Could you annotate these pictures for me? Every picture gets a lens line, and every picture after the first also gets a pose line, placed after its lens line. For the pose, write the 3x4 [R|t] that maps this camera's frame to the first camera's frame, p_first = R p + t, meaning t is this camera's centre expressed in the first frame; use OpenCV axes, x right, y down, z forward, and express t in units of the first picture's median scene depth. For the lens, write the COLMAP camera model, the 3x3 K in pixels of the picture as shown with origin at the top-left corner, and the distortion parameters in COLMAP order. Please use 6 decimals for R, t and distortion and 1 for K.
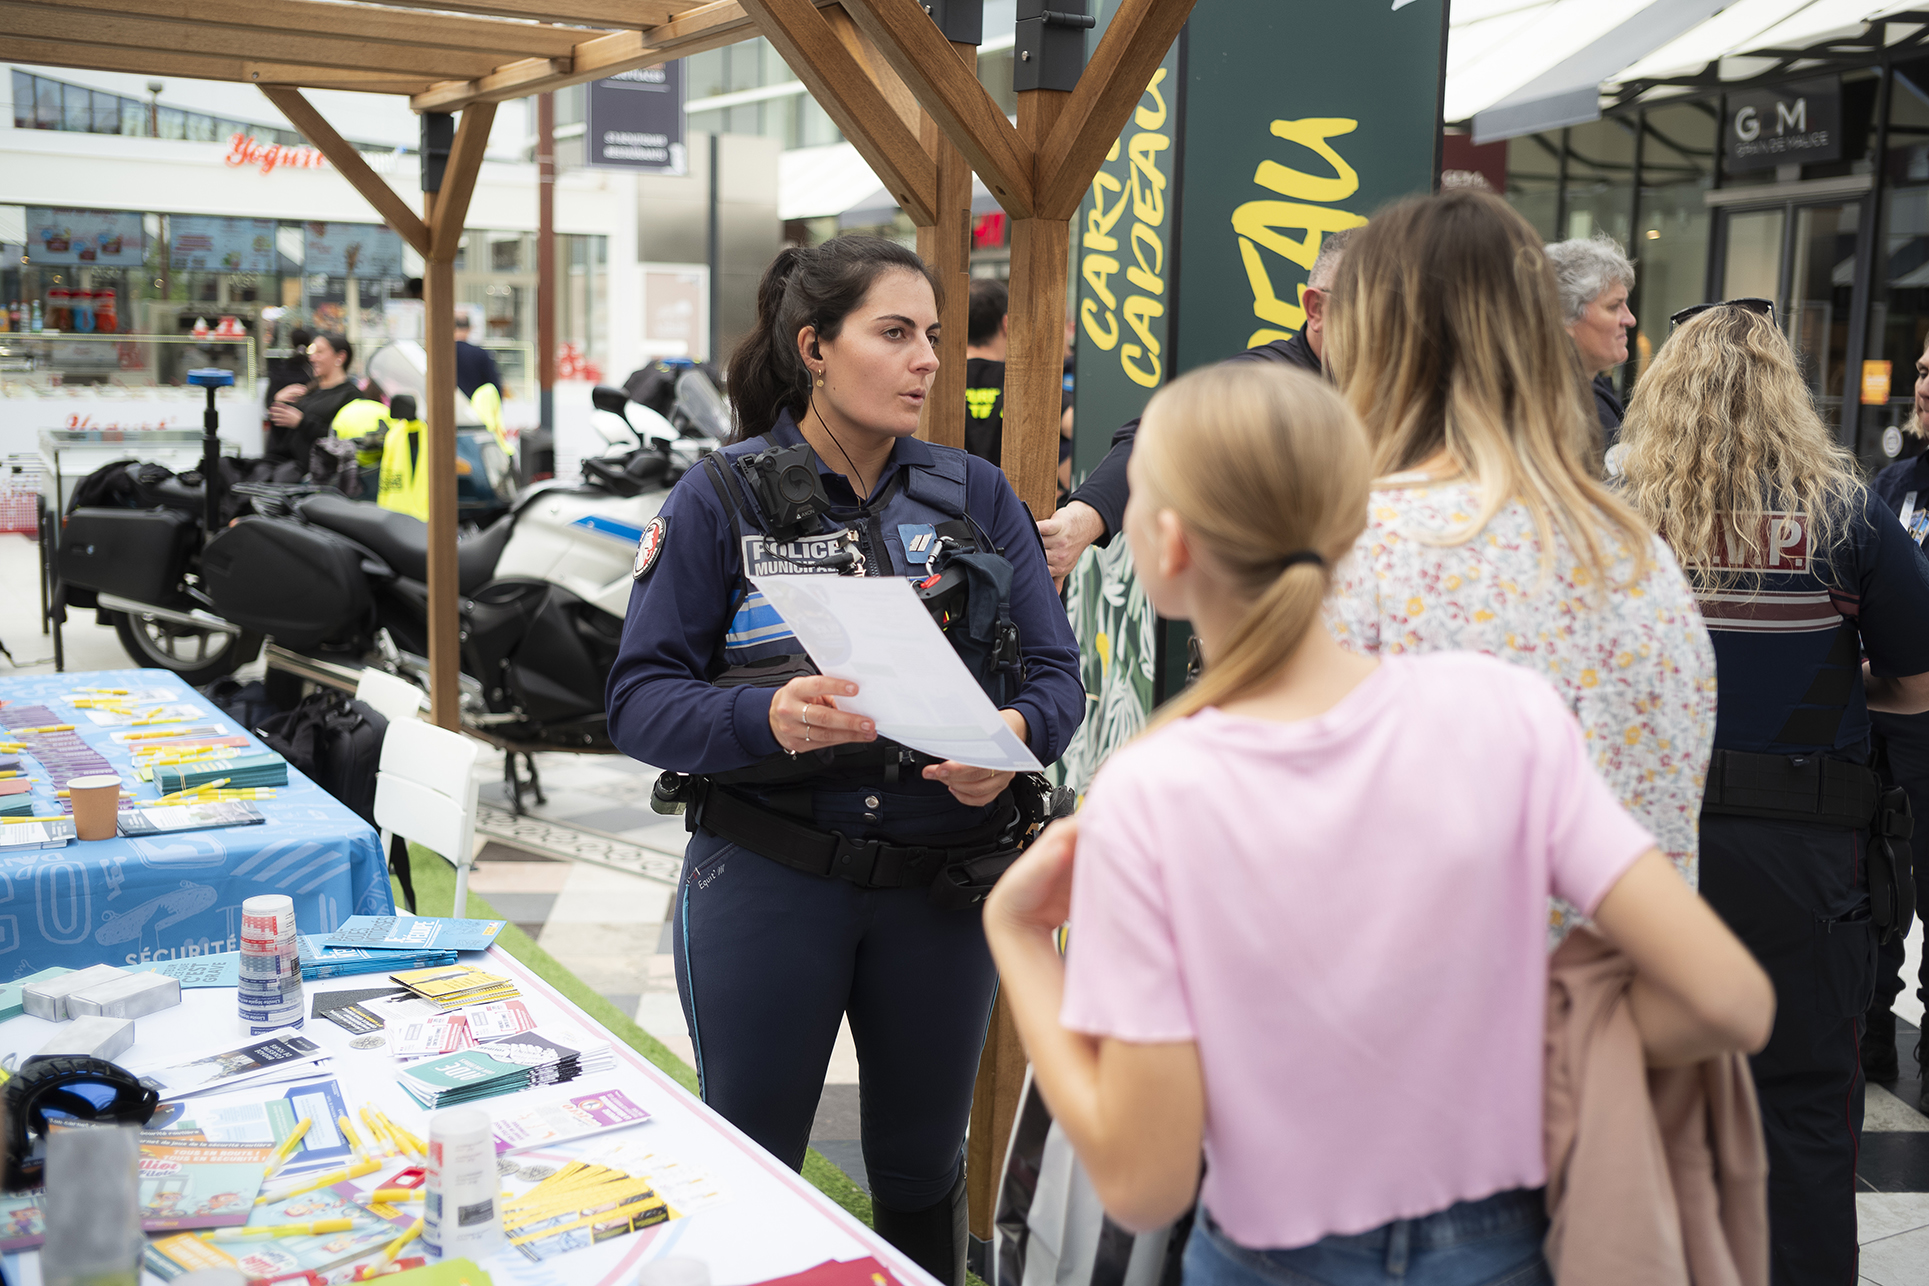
lens RADIAL K [[2013.5, 0, 964.5], [0, 2013.5, 643.0], [0, 0, 1]] dist [-0.001730, 0.003335]
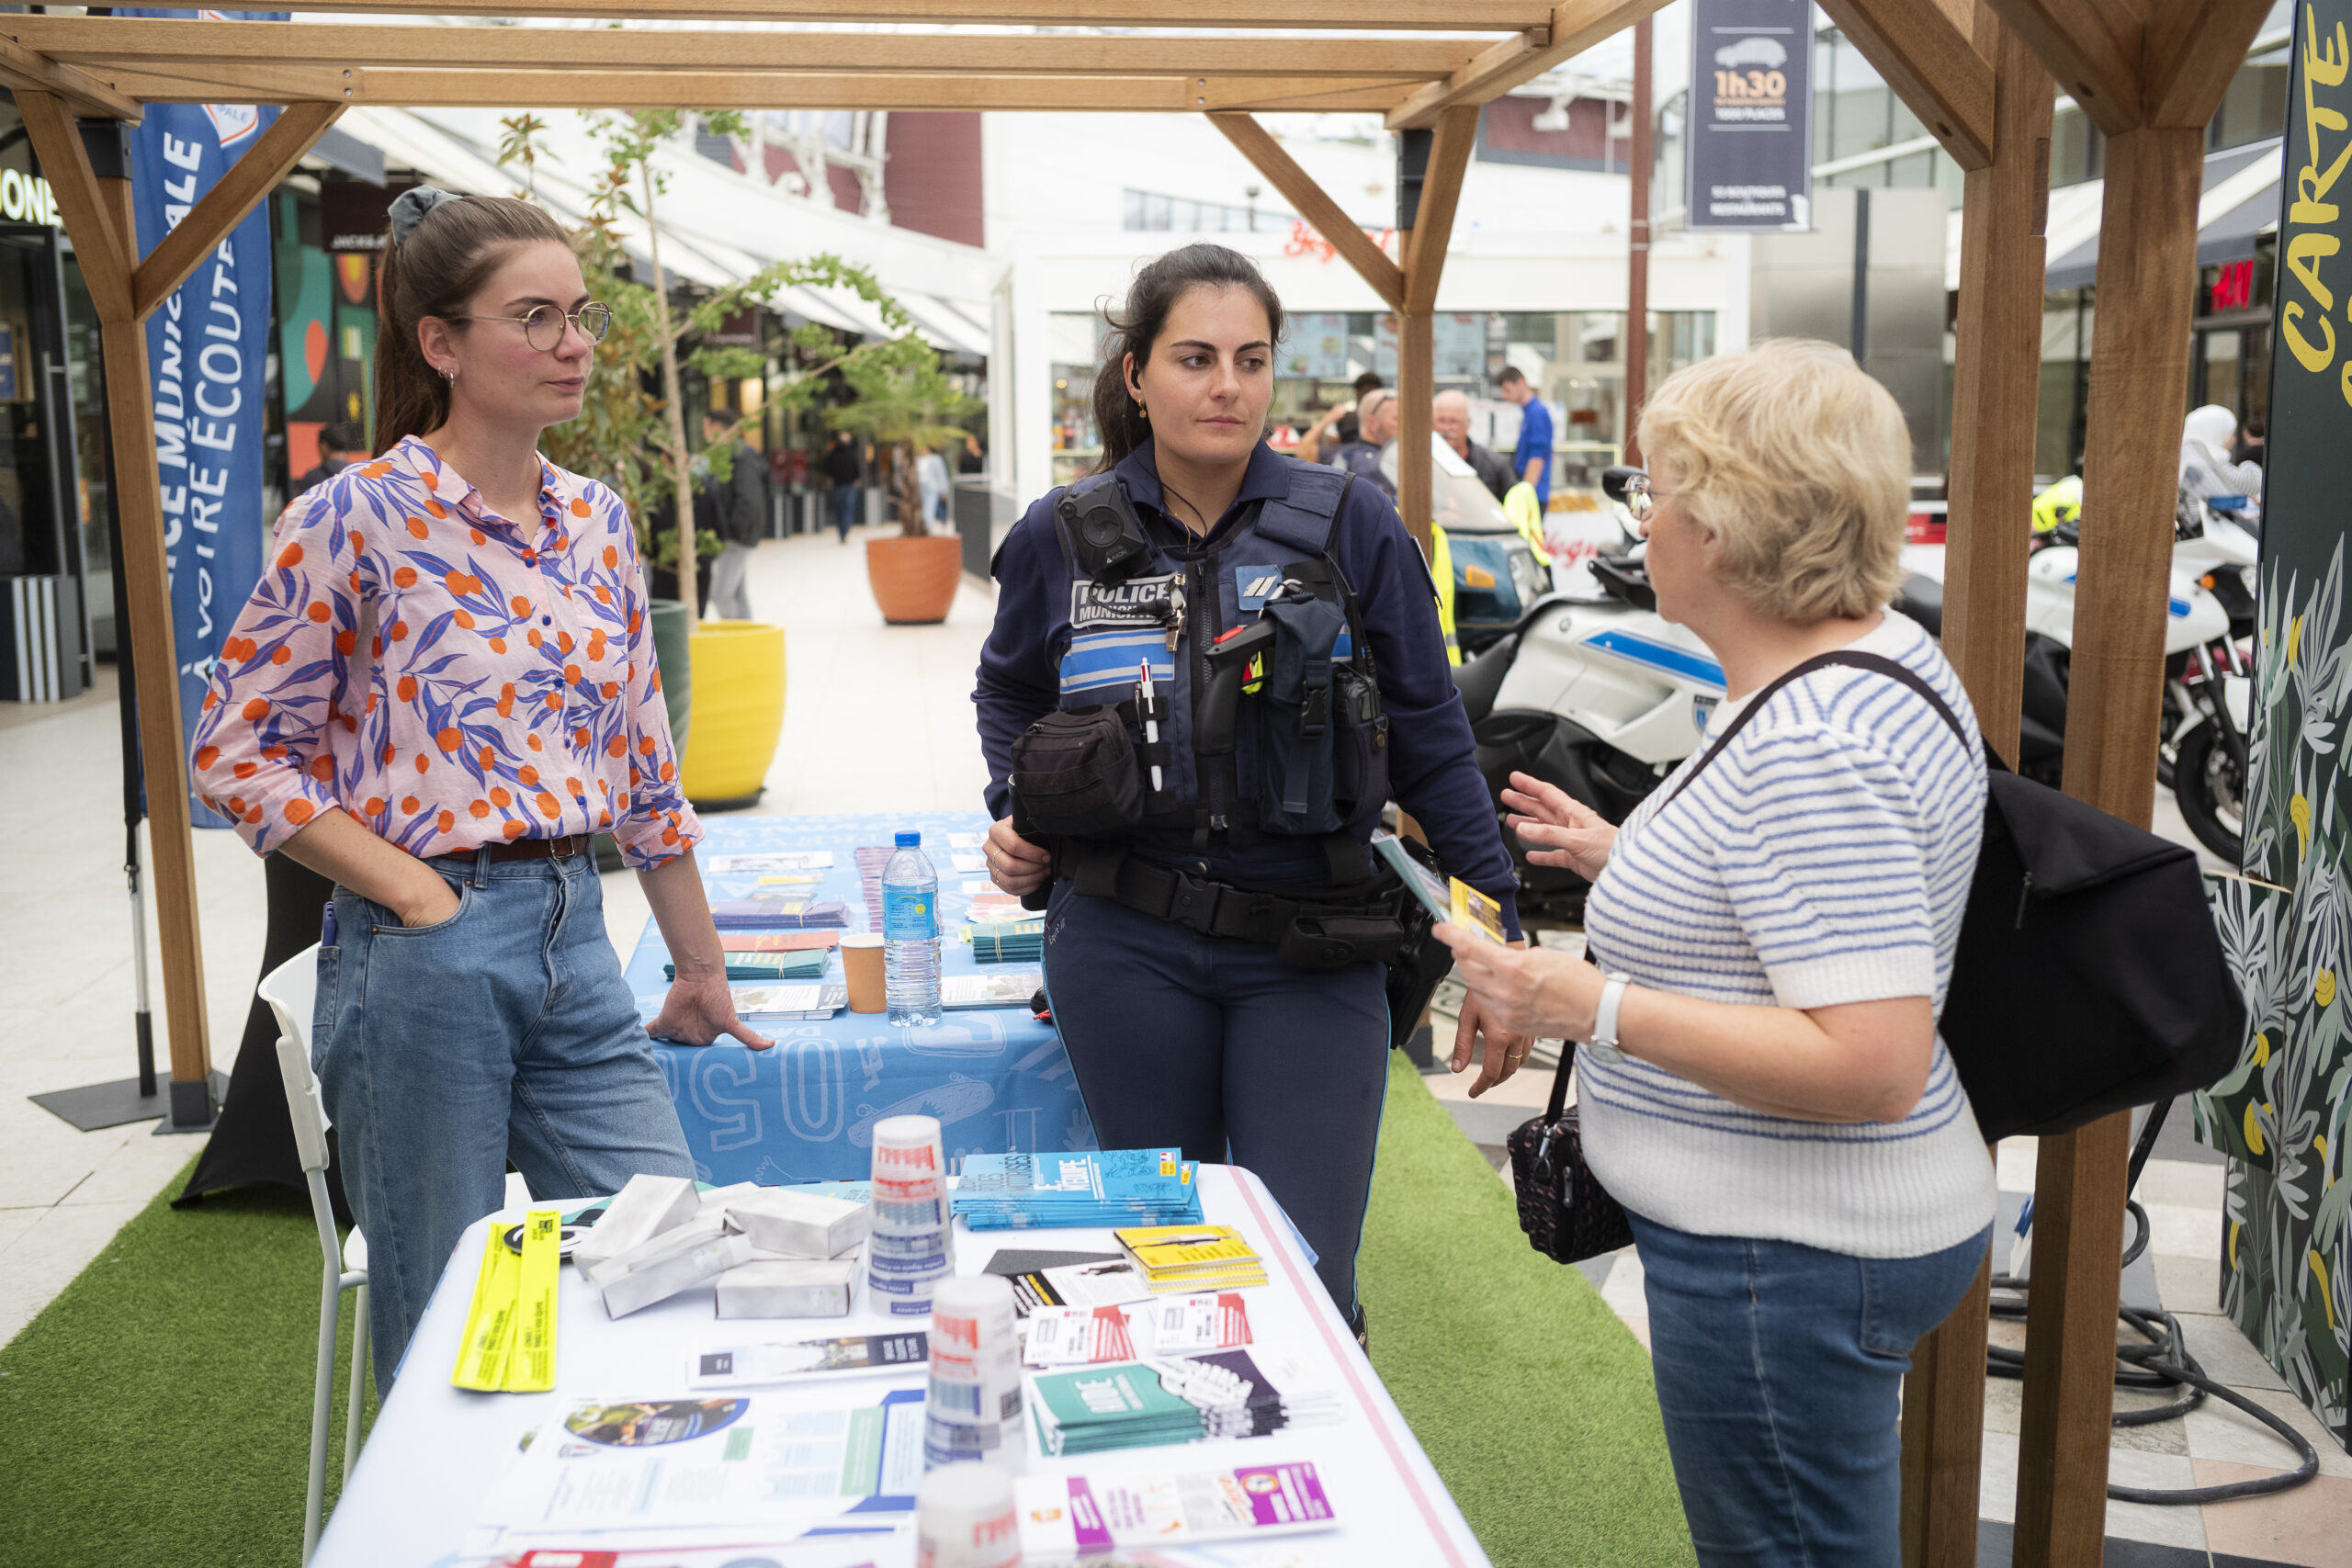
lens RADIAL K [[2332.0, 0, 1176.0], [0, 2332.0, 784.0], [0, 0, 1]] dist [-0.045471, 0.147550]
pose [[0.915893, 0.024587, -0.400668, 0.033195], [-0.027665, 0.999615, -0.001900, 0.003025], [0.400467, 0.012825, 0.916221, 0.126491]]
